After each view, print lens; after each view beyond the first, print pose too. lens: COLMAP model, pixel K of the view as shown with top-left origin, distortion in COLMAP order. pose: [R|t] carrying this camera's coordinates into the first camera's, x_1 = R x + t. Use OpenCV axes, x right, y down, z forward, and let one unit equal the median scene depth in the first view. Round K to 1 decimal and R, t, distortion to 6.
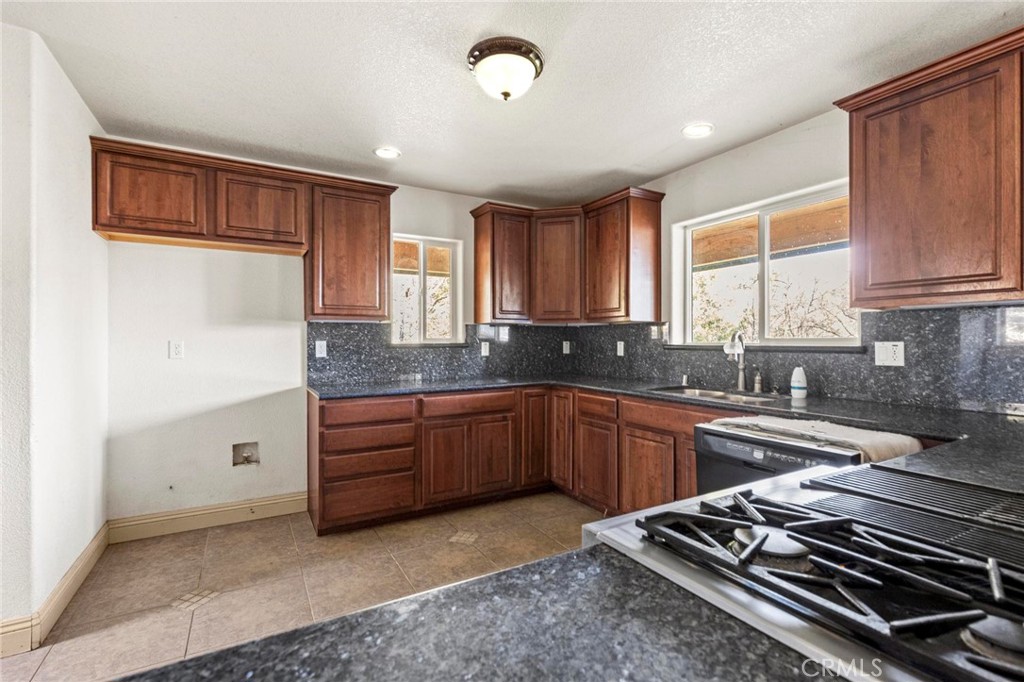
lens RADIAL K [[466.6, 0, 515.6], [0, 466.6, 339.2], [0, 0, 1]] dist [0.002482, 0.000537]
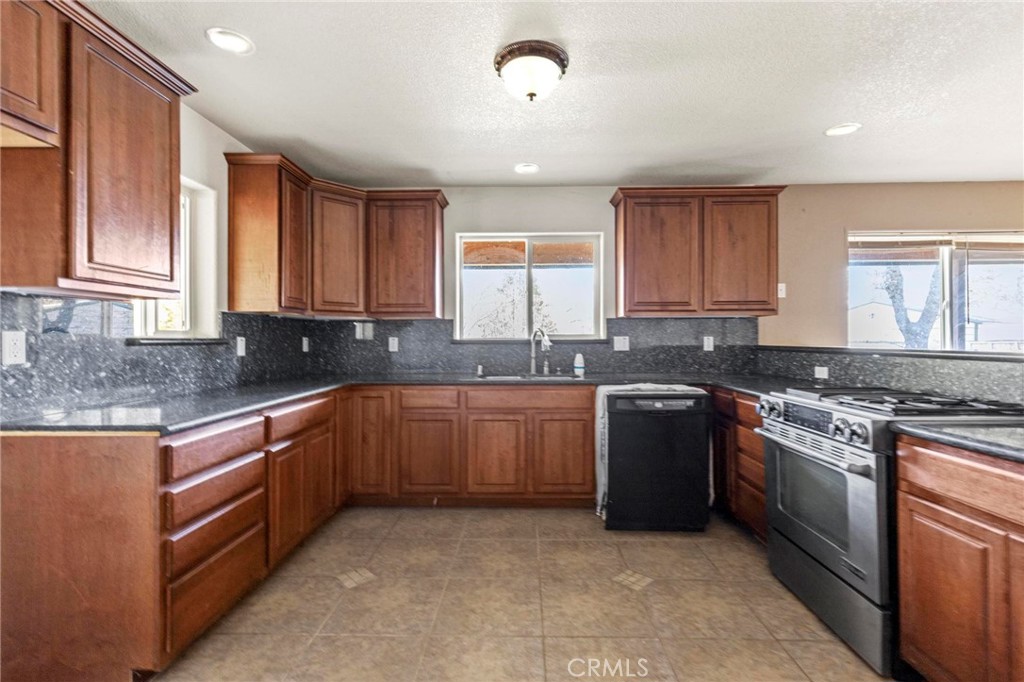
lens RADIAL K [[466.6, 0, 515.7], [0, 466.6, 341.0], [0, 0, 1]] dist [0.002482, 0.000537]
pose [[0.522462, -0.002412, 0.852659, -0.657283], [-0.002285, 0.999988, 0.004229, 0.012179], [-0.852660, -0.004158, 0.522450, 0.347109]]
